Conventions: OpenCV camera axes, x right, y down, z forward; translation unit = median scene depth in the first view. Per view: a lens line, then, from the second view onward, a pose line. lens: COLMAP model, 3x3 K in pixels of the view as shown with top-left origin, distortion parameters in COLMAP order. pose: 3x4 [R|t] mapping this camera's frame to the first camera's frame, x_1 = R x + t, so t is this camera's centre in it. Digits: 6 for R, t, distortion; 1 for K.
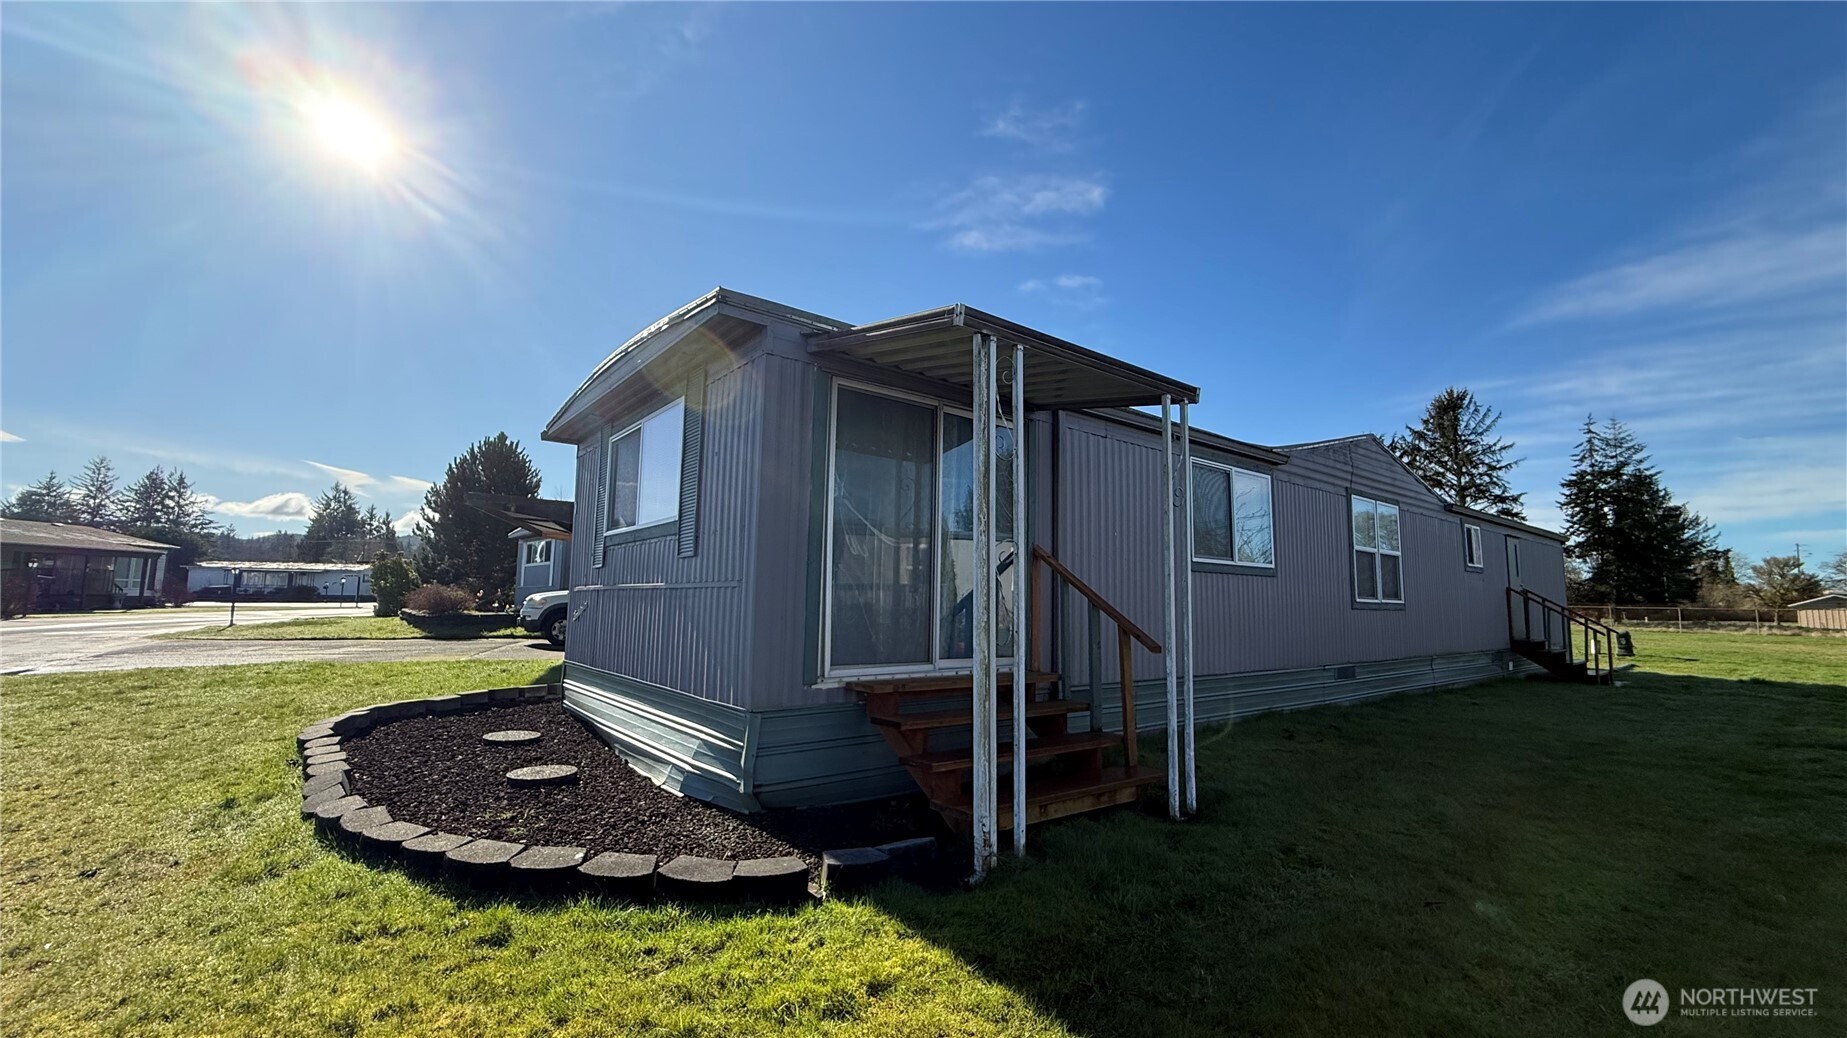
lens RADIAL K [[736.3, 0, 923.4], [0, 736.3, 525.4], [0, 0, 1]] dist [0.000049, -0.000152]
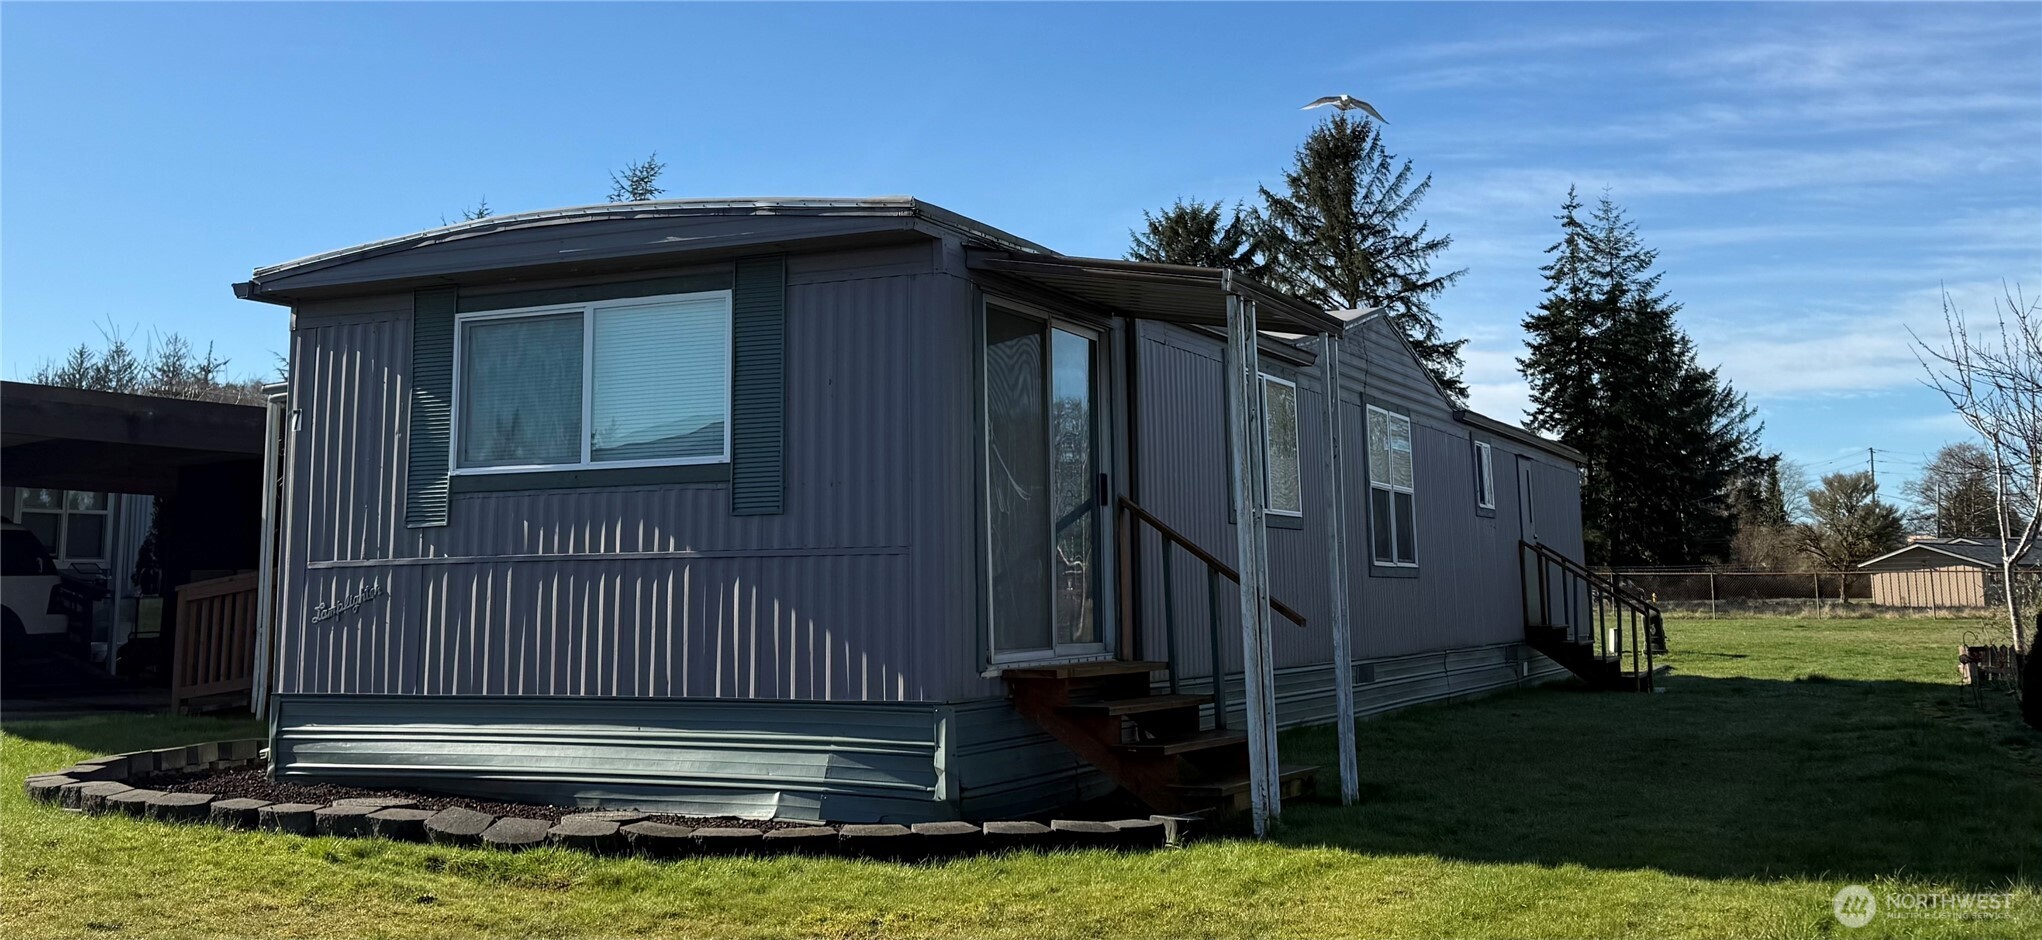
lens RADIAL K [[1336.2, 0, 1112.5], [0, 1336.2, 356.6], [0, 0, 1]] dist [-0.056139, -0.002836]
pose [[0.936852, 0.046373, 0.346639, 0.666946], [-0.026460, 0.997728, -0.061963, 0.062998], [-0.348725, 0.048878, 0.935950, 0.587671]]
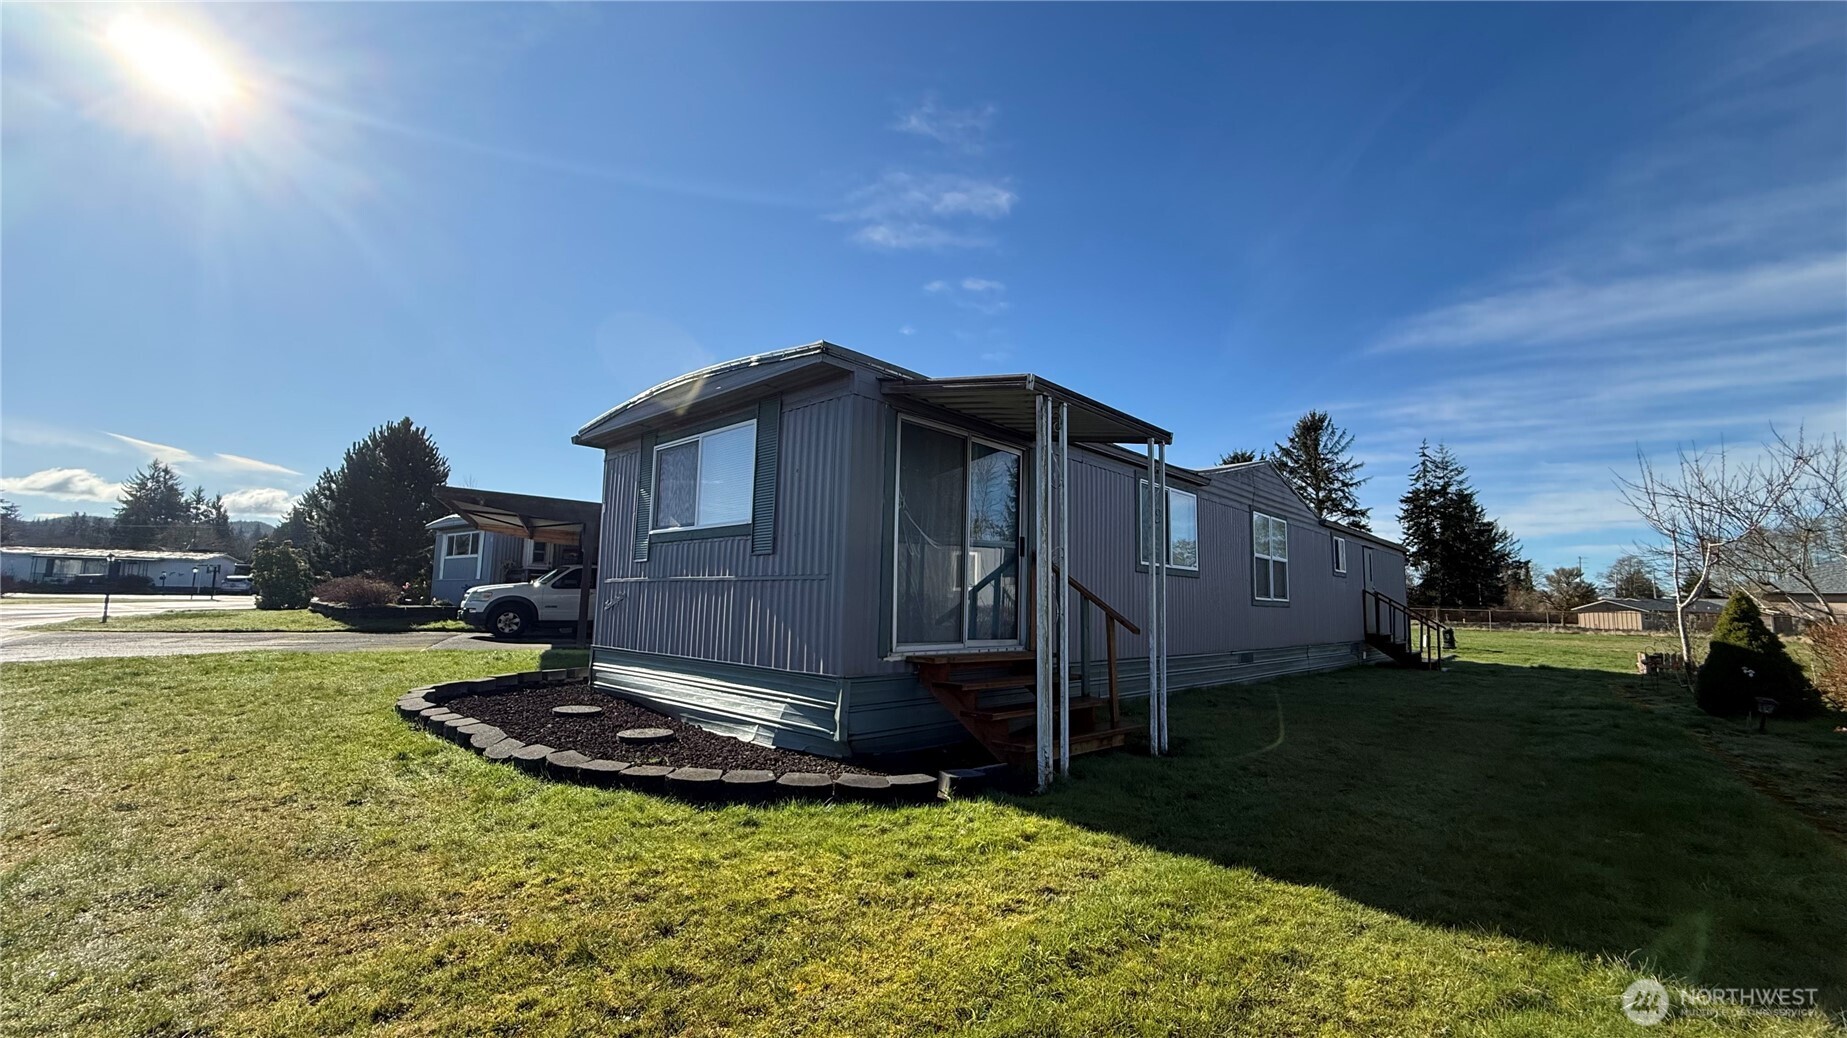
lens RADIAL K [[736.3, 0, 921.3], [0, 736.3, 532.0], [0, 0, 1]] dist [0.000049, -0.000152]
pose [[0.990046, 0.021461, 0.139098, -0.036758], [-0.022907, 0.999699, 0.008801, -0.001651], [-0.138867, -0.011900, 0.990240, -0.035494]]
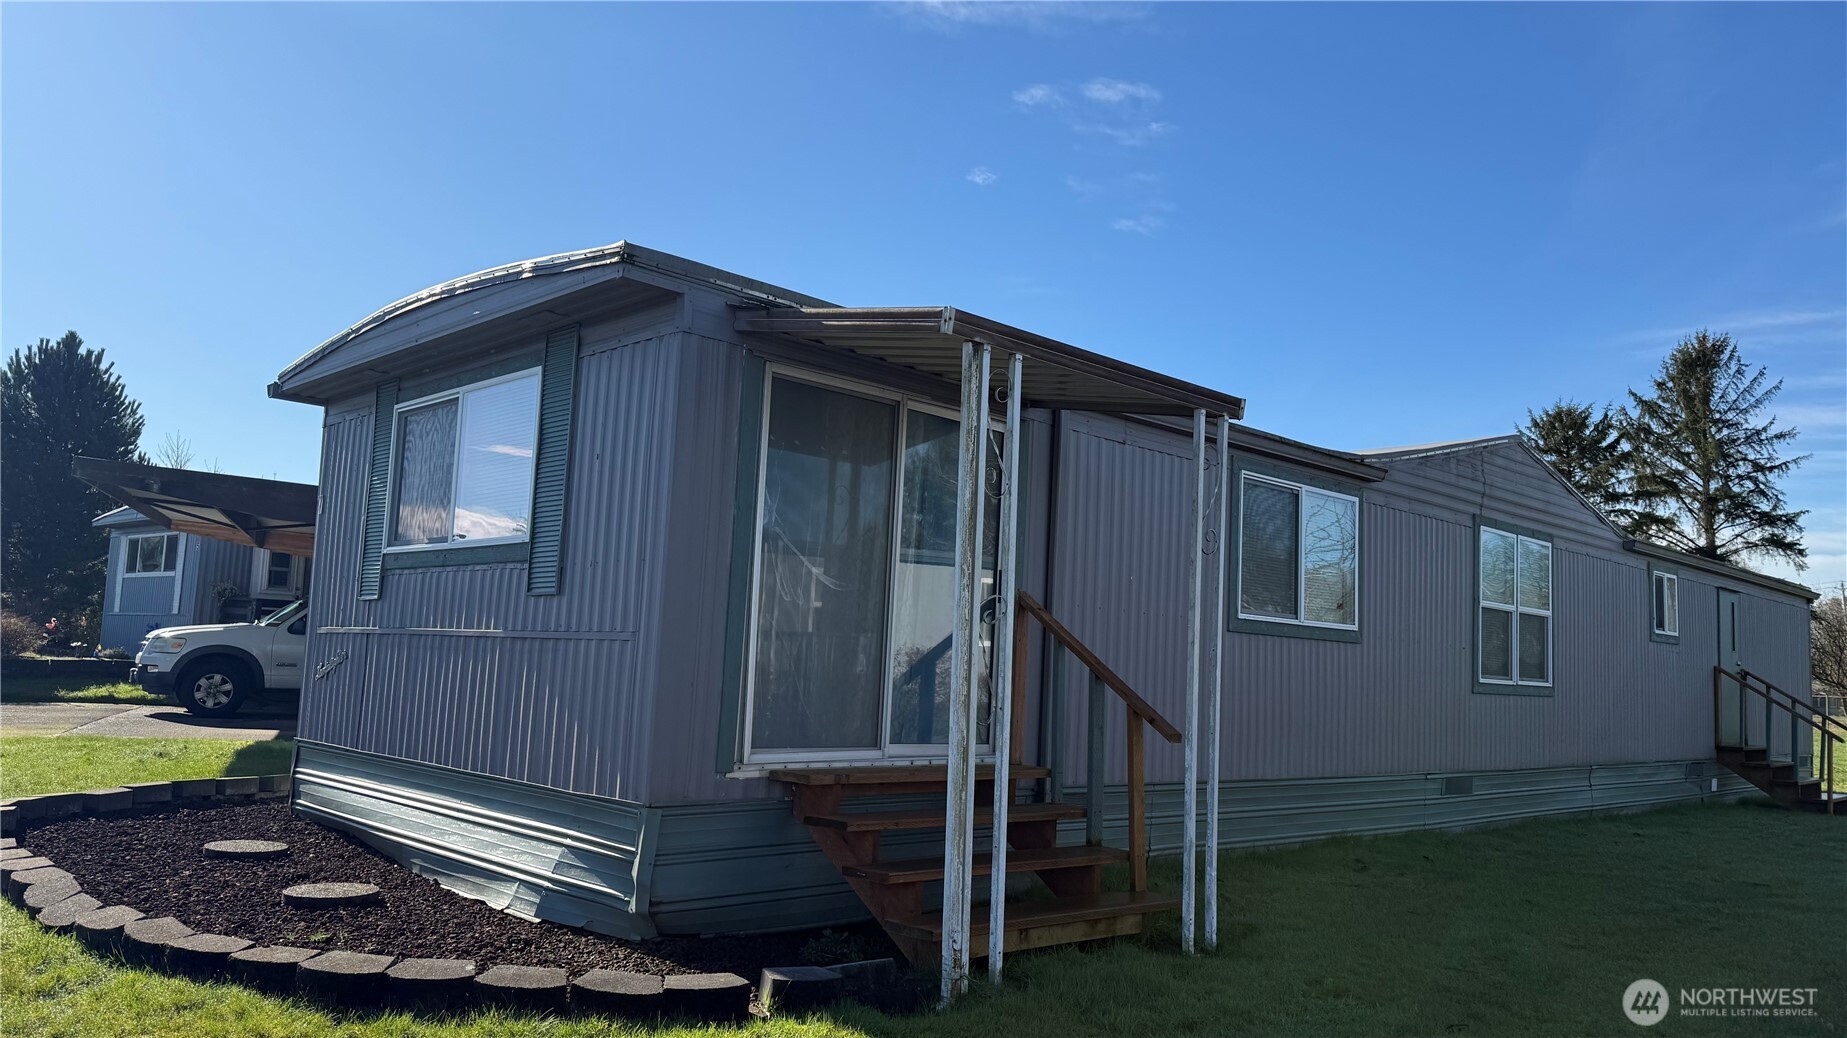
lens RADIAL K [[1298.9, 0, 935.1], [0, 1298.9, 546.1], [0, 0, 1]] dist [0.064610, -0.075654]
pose [[0.994836, 0.038518, 0.093905, -0.009894], [-0.040164, 0.999070, 0.015696, -0.006261], [-0.093213, -0.019387, 0.995457, -0.047423]]
